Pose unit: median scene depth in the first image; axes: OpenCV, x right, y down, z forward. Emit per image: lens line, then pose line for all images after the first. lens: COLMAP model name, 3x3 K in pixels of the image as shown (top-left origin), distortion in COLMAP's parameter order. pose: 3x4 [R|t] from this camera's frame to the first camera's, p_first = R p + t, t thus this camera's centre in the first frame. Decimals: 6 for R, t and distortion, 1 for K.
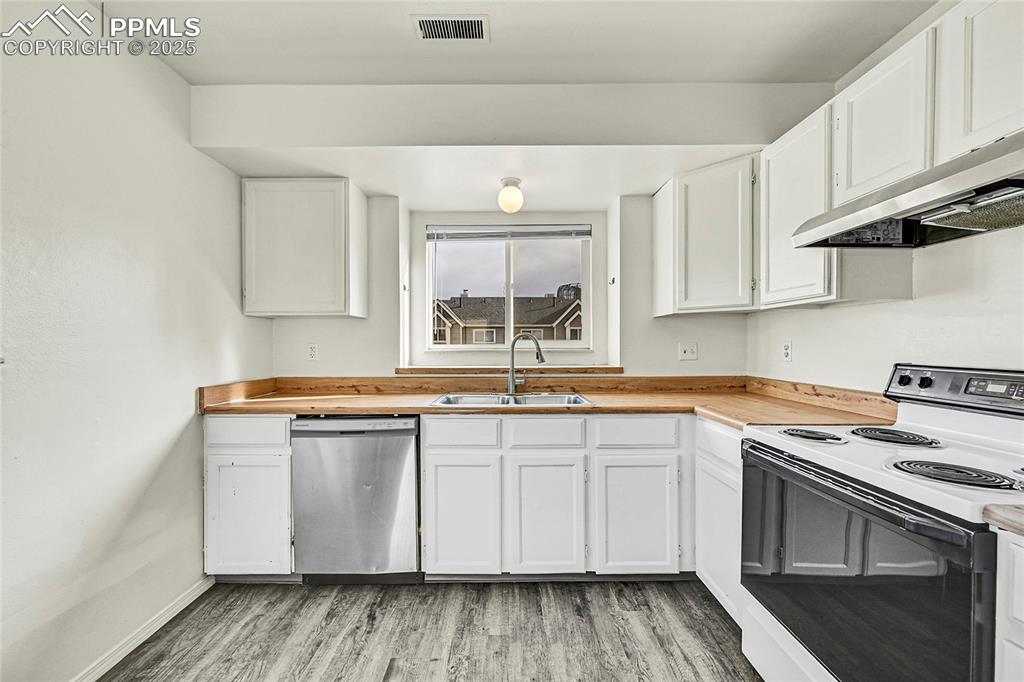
lens RADIAL K [[405.2, 0, 508.3], [0, 405.2, 347.3], [0, 0, 1]] dist [-0.001504, -0.000147]
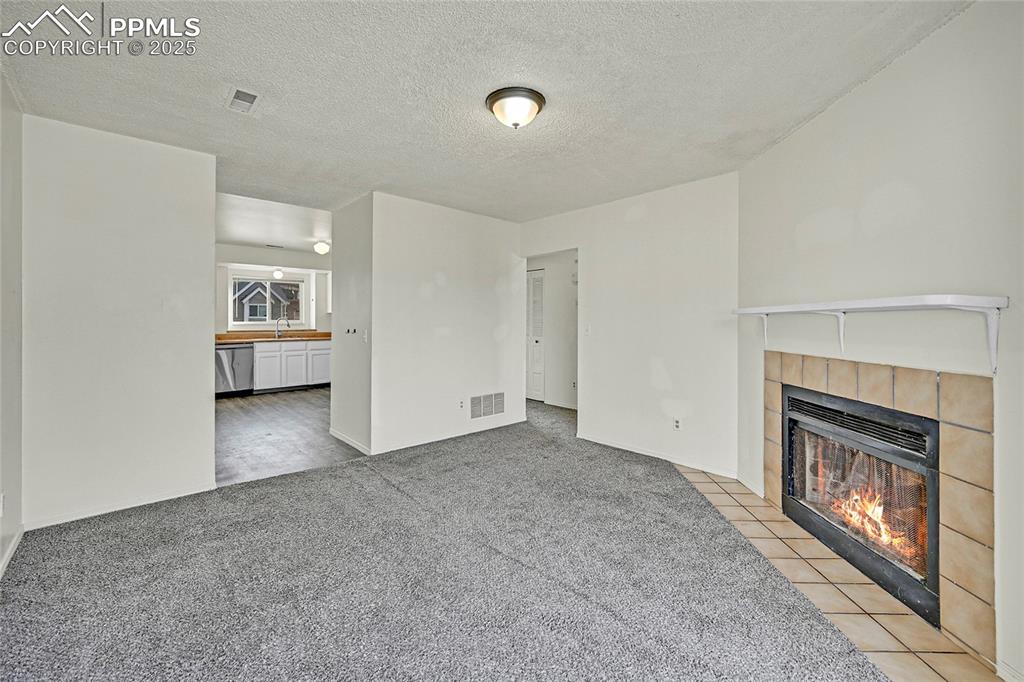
lens RADIAL K [[413.3, 0, 511.2], [0, 413.3, 321.8], [0, 0, 1]] dist [0.001115, 0.000046]
pose [[0.735348, 0.000560, 0.677690, -0.986311], [0.002027, 0.999993, -0.003027, 0.006427], [-0.677687, 0.003600, 0.735342, -3.013137]]
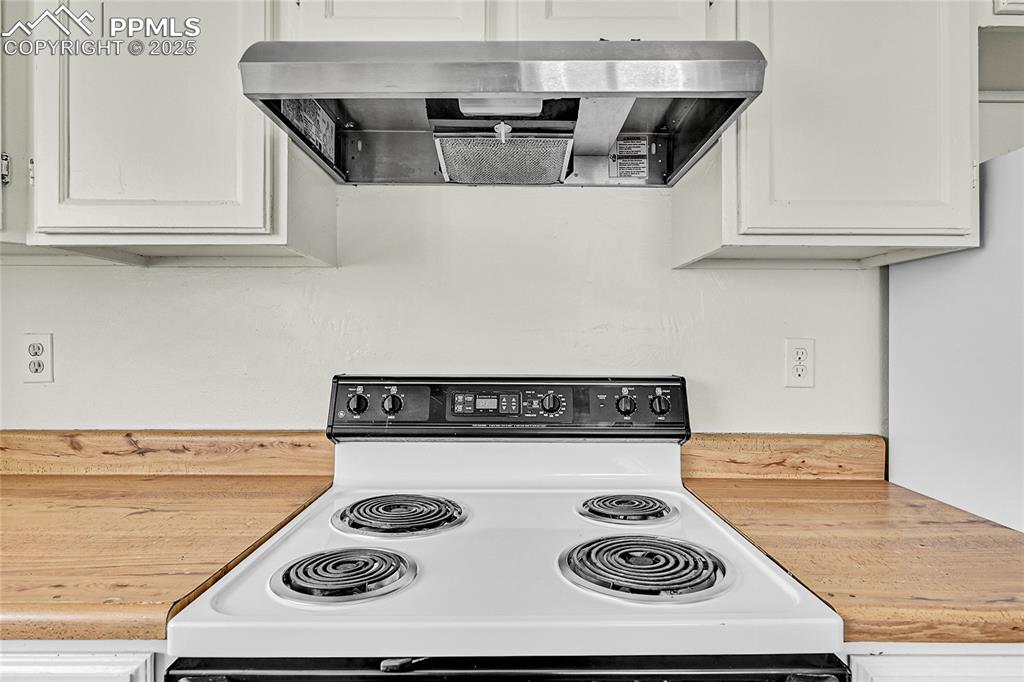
lens RADIAL K [[554.3, 0, 512.0], [0, 554.3, 341.0], [0, 0, 1]] dist [0.000222, -0.000326]
pose [[0.005889, -0.002462, 0.999980, 0.136674], [0.007020, 0.999972, 0.002421, -0.006971], [-0.999958, 0.007005, 0.005906, 0.574553]]
